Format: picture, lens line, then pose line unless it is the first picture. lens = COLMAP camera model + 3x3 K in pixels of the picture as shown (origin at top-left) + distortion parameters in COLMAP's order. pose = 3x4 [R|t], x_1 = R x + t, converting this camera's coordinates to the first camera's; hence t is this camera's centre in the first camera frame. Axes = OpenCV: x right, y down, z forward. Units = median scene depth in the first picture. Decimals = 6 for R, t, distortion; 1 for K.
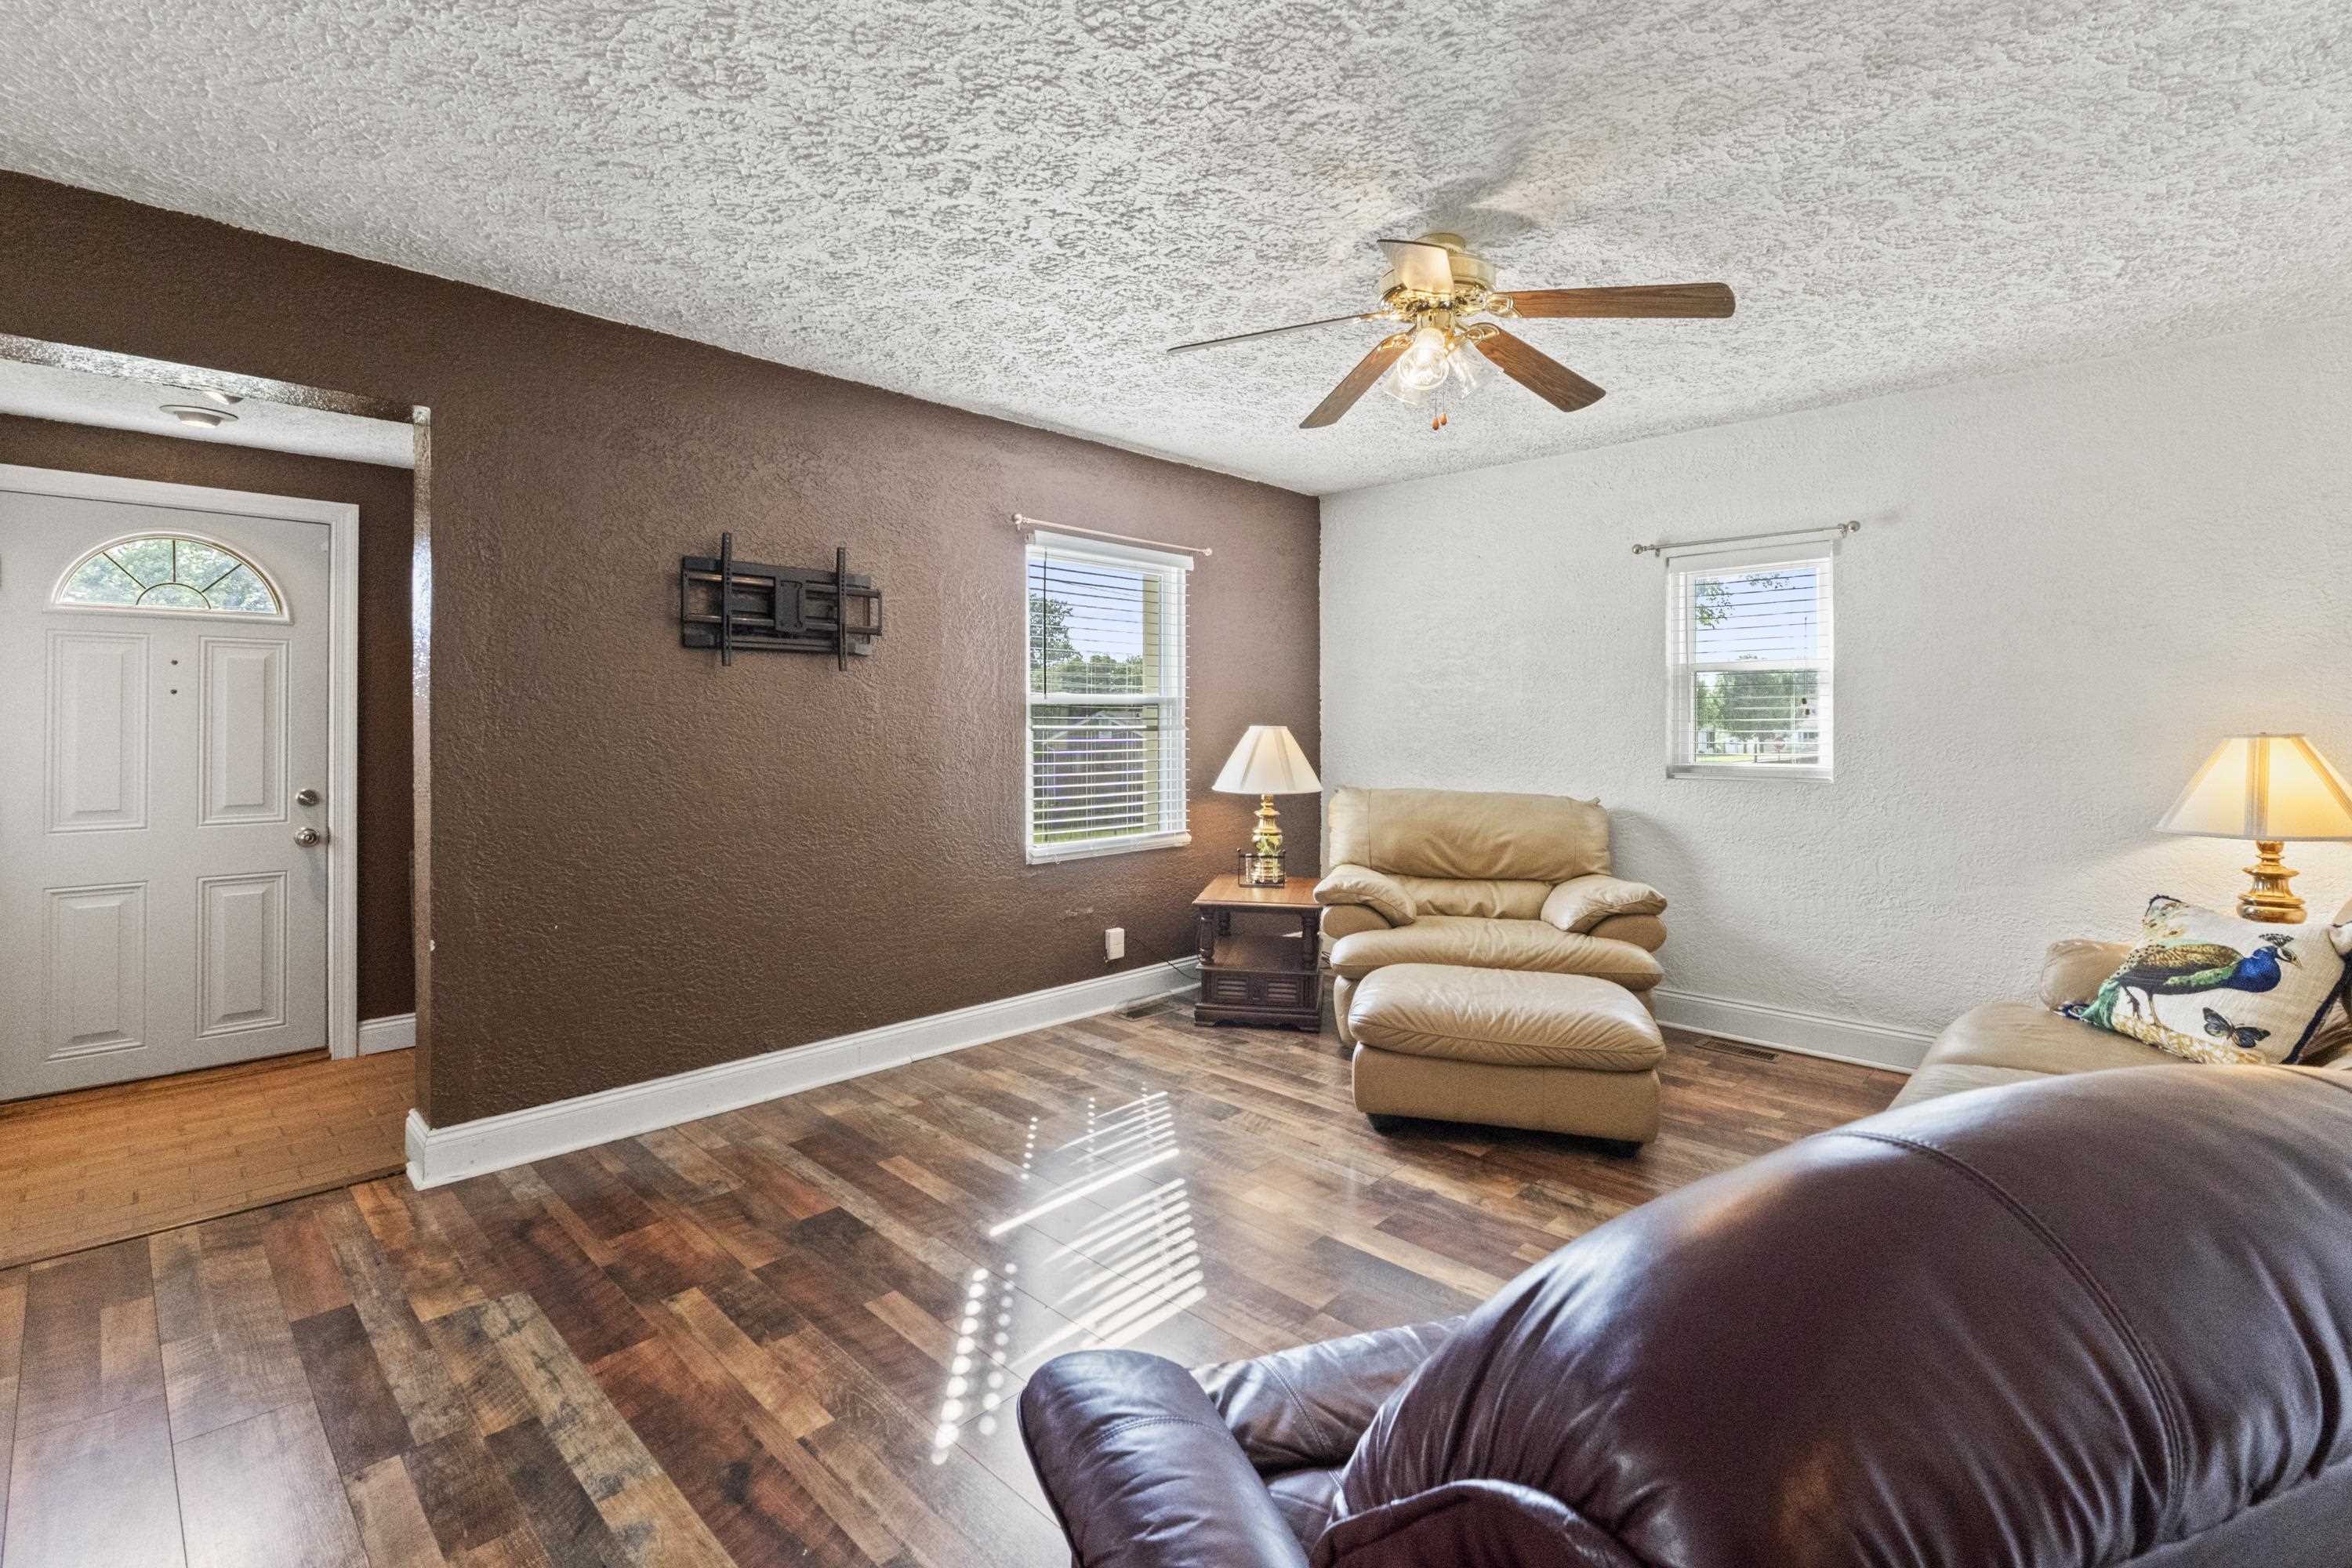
lens RADIAL K [[1053.6, 0, 1176.1], [0, 1053.6, 724.7], [0, 0, 1]] dist [-0.002925, -0.000067]
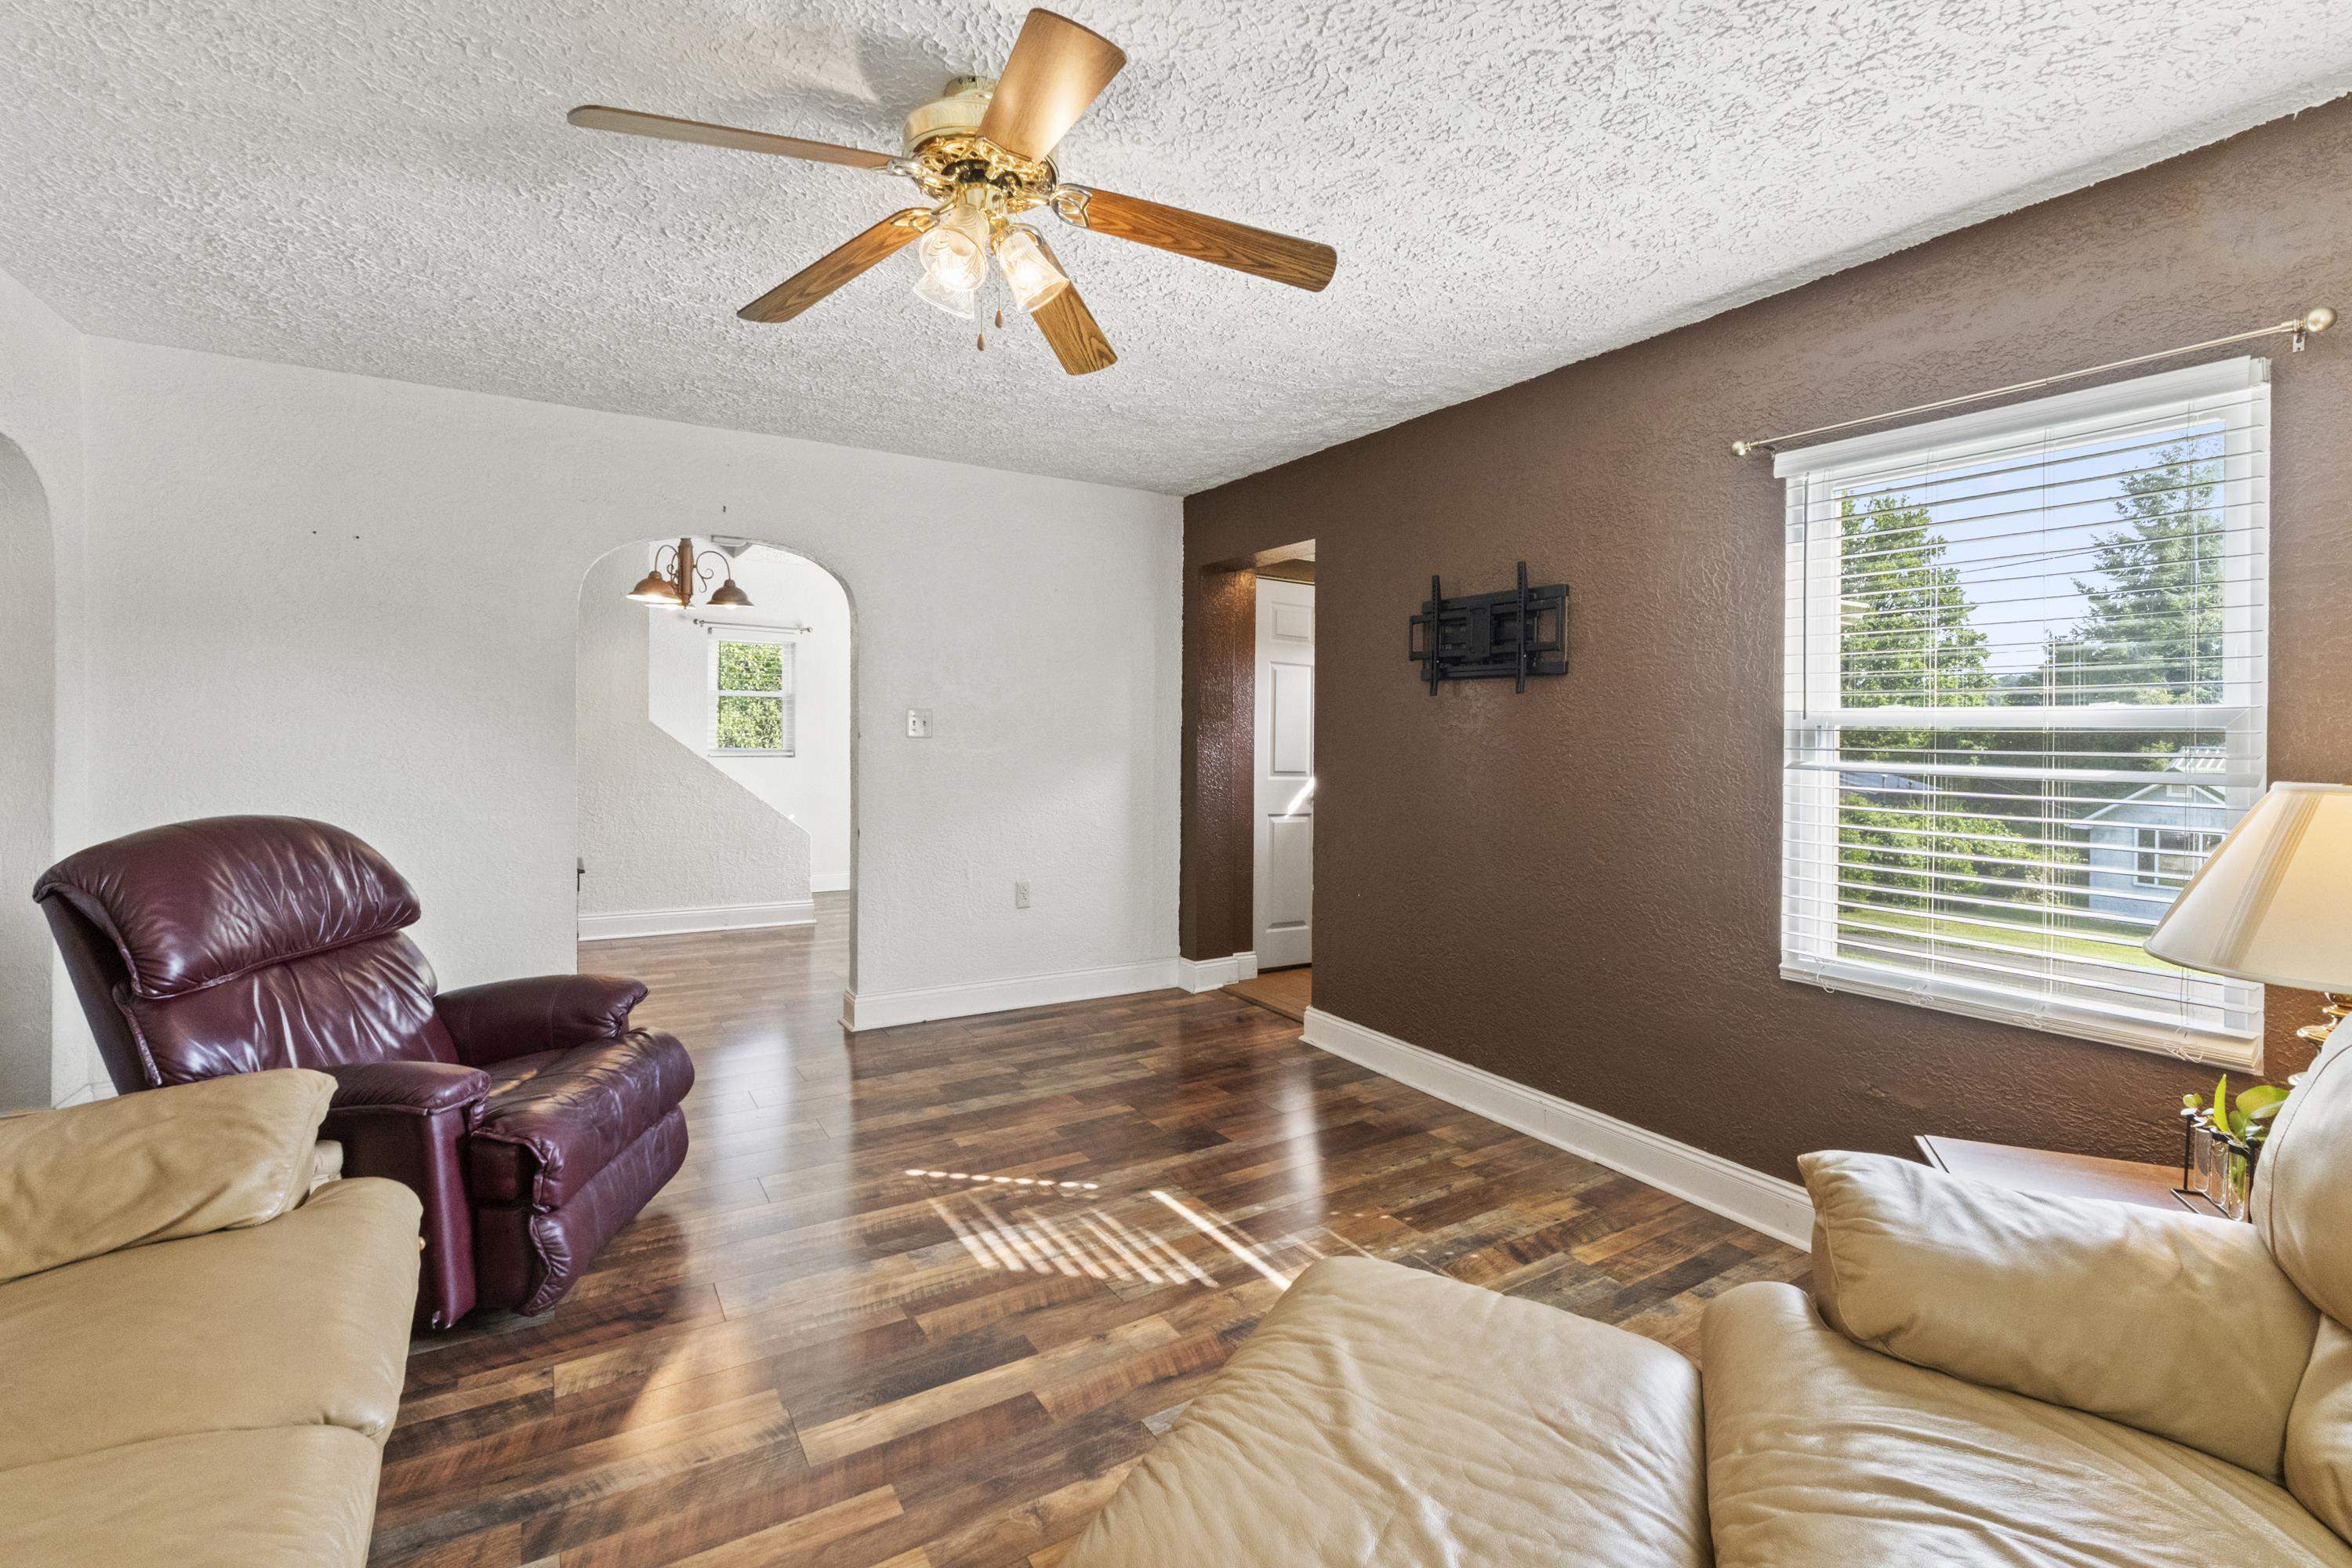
lens RADIAL K [[1053.6, 0, 1176.1], [0, 1053.6, 724.7], [0, 0, 1]] dist [-0.002925, -0.000067]
pose [[-0.244675, -0.013685, -0.969509, 0.906129], [-0.018969, 0.999777, -0.009325, -0.010782], [0.969420, 0.016109, -0.244879, 1.261467]]
